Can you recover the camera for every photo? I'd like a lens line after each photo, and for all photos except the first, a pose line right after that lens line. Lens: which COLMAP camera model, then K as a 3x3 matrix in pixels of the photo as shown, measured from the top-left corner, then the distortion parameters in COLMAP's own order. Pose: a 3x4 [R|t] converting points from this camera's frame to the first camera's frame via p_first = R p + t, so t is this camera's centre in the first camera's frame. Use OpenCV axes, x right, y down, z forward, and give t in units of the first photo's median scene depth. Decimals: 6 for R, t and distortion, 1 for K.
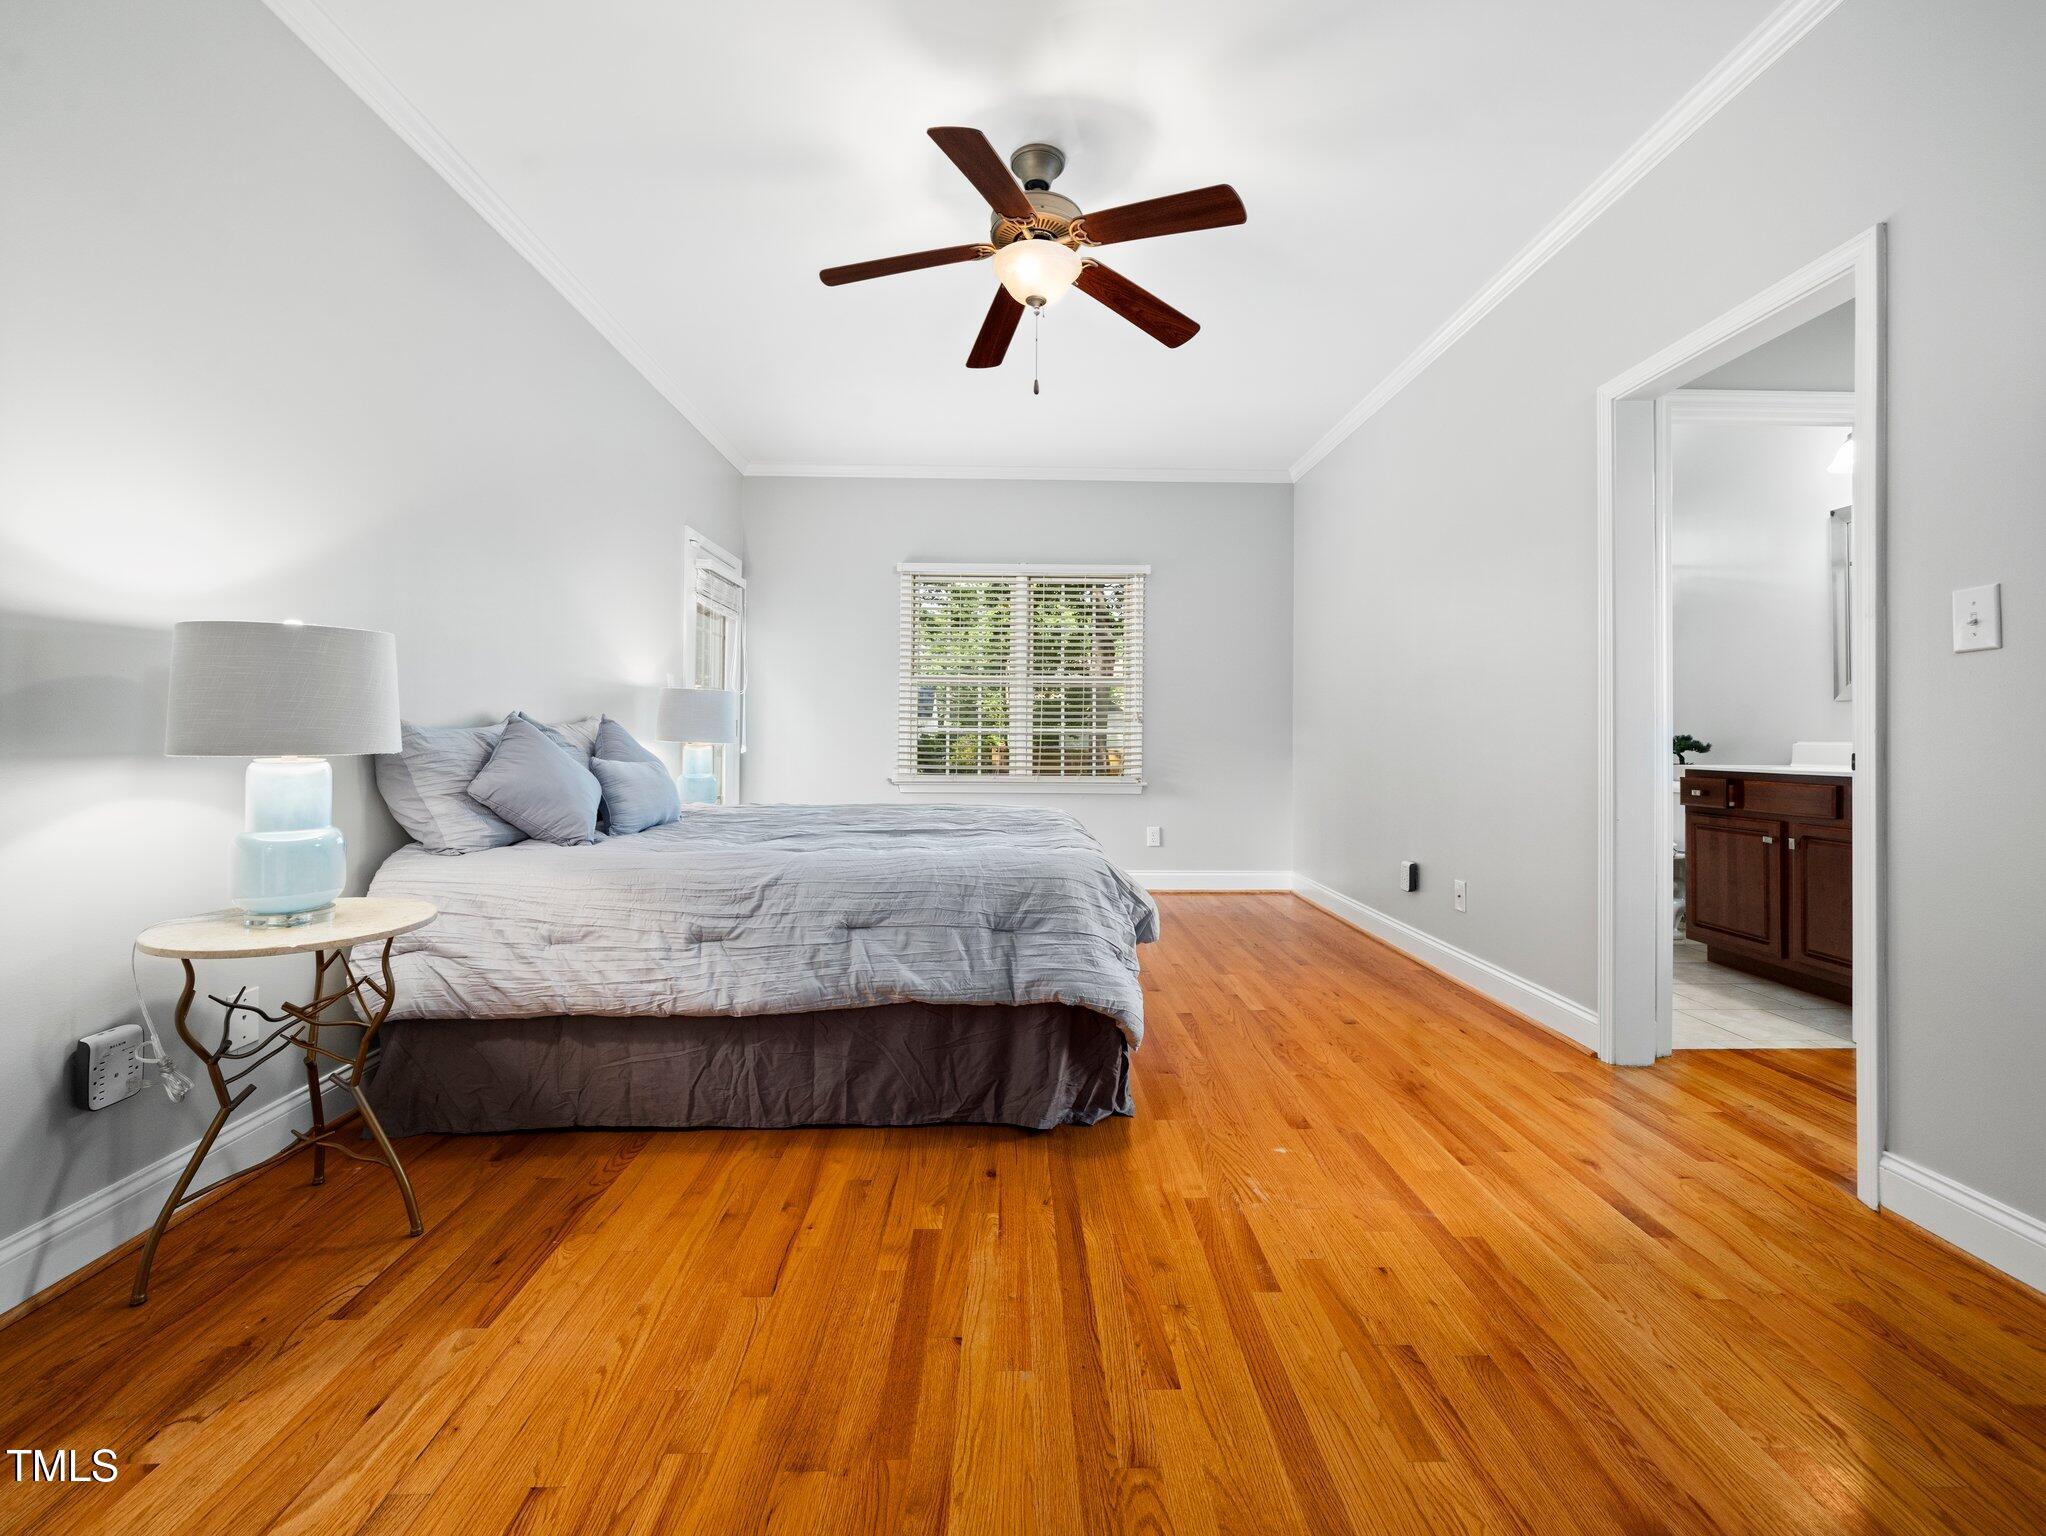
lens RADIAL K [[834.7, 0, 1030.1], [0, 834.7, 727.6], [0, 0, 1]] dist [-0.001630, -0.000345]
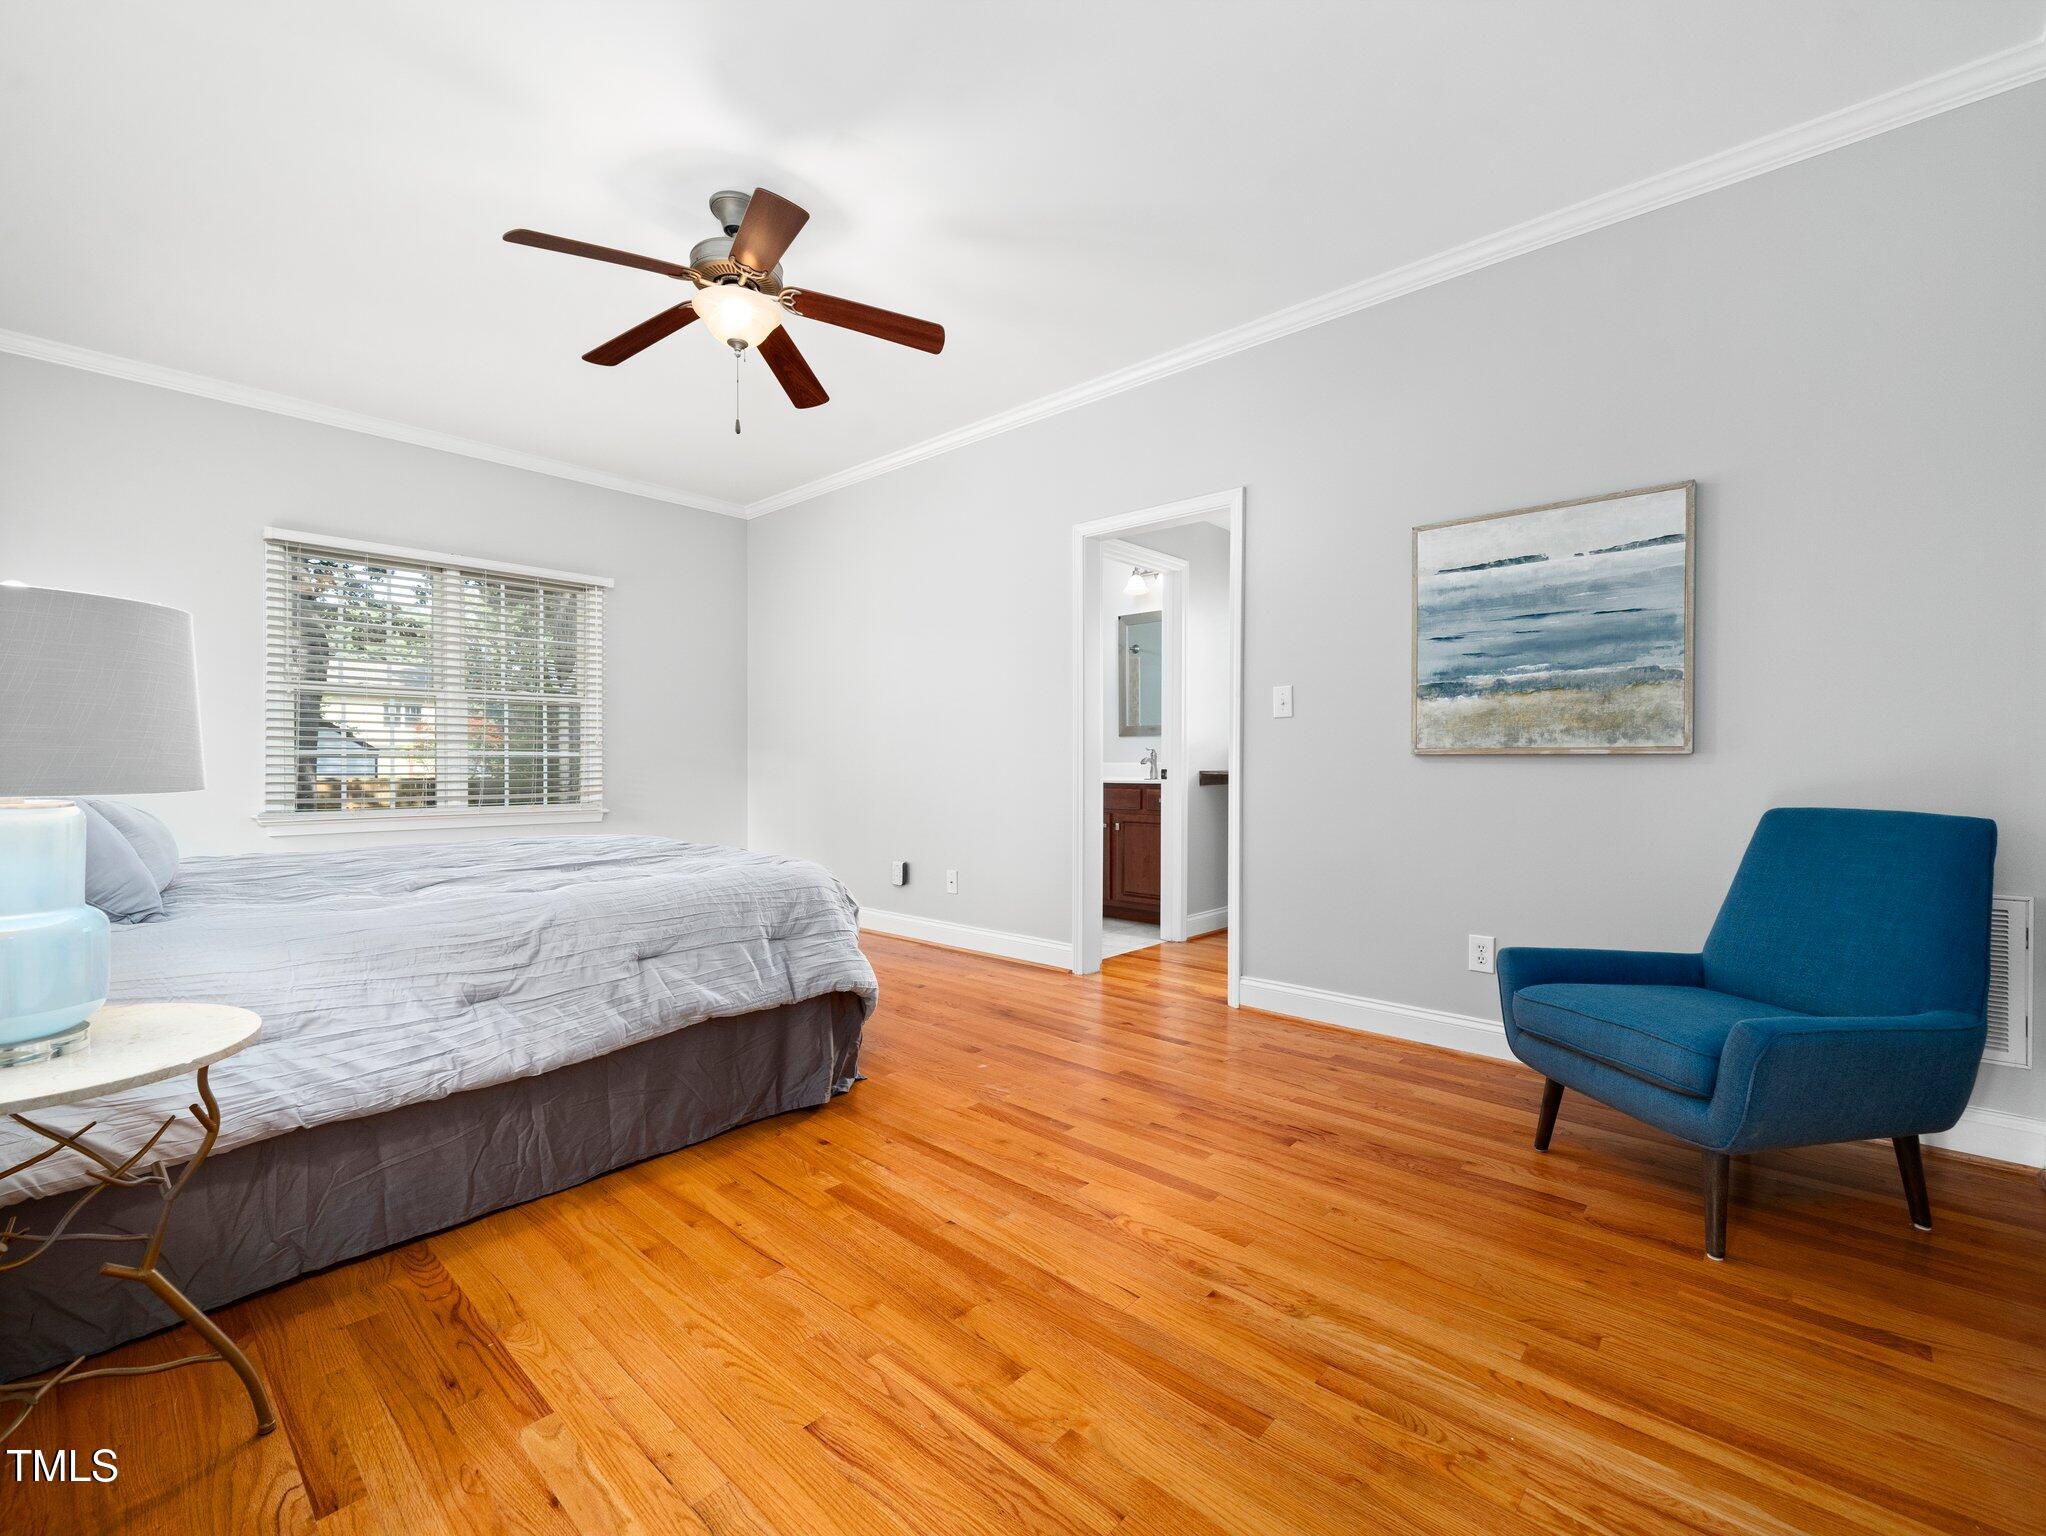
lens RADIAL K [[834.5, 0, 1023.0], [0, 834.5, 768.0], [0, 0, 1]] dist [0.000128, 0.000064]
pose [[0.709523, -0.009194, 0.704623, -0.591184], [-0.005571, 0.999810, 0.018656, -0.003418], [-0.704661, -0.017162, 0.709337, 0.000373]]
